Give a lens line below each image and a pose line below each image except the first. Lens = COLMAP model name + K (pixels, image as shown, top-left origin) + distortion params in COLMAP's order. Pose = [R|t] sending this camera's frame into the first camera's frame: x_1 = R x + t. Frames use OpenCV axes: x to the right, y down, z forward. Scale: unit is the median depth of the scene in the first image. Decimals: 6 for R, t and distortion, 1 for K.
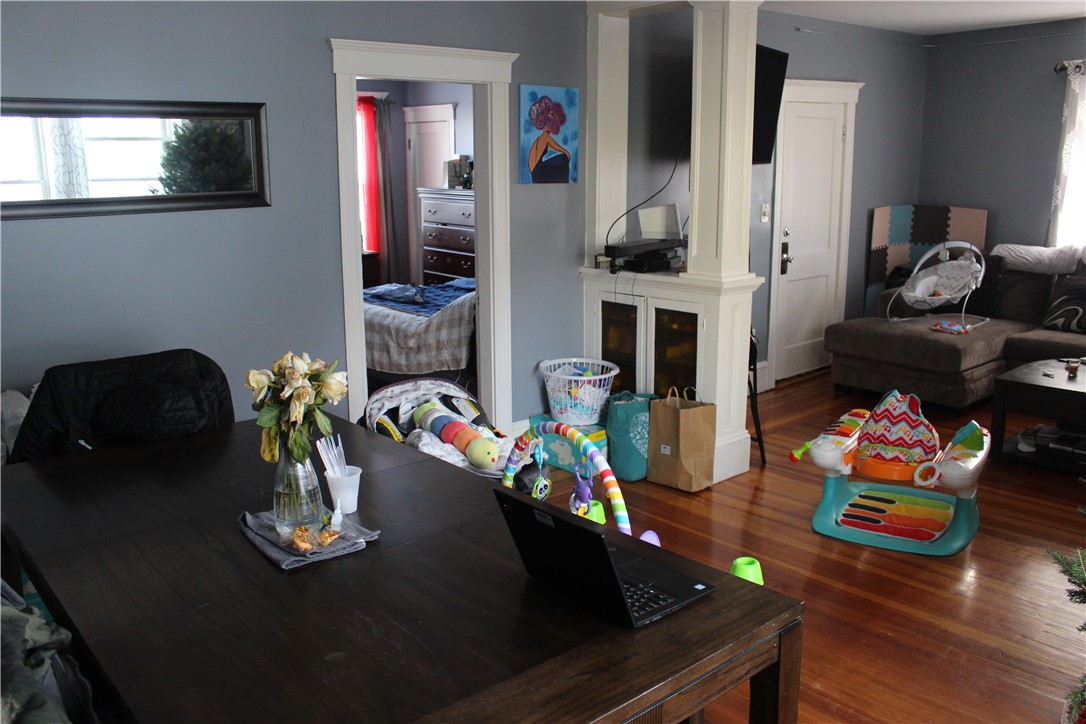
lens RADIAL K [[887.2, 0, 548.7], [0, 887.2, 361.2], [0, 0, 1]] dist [-0.104733, 0.037765]
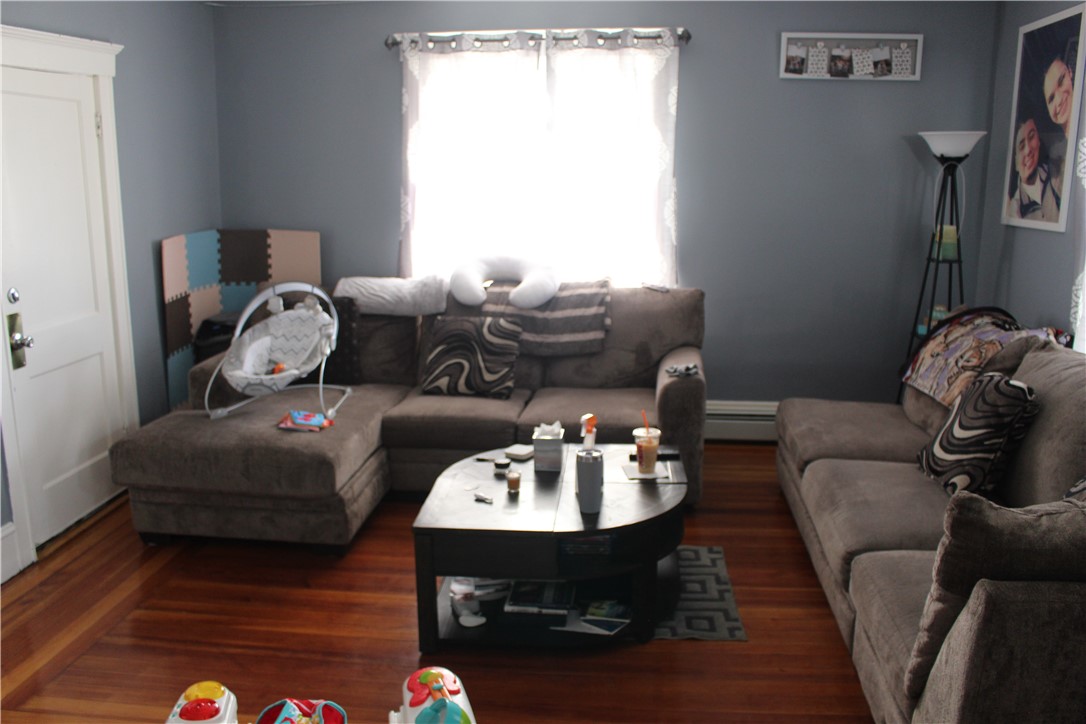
lens RADIAL K [[887.2, 0, 545.3], [0, 887.2, 358.3], [0, 0, 1]] dist [-0.104733, 0.037765]
pose [[0.719648, -0.131670, 0.681740, 0.133035], [0.137892, 0.989400, 0.045531, -0.082905], [-0.680509, 0.061240, 0.730176, 0.357064]]
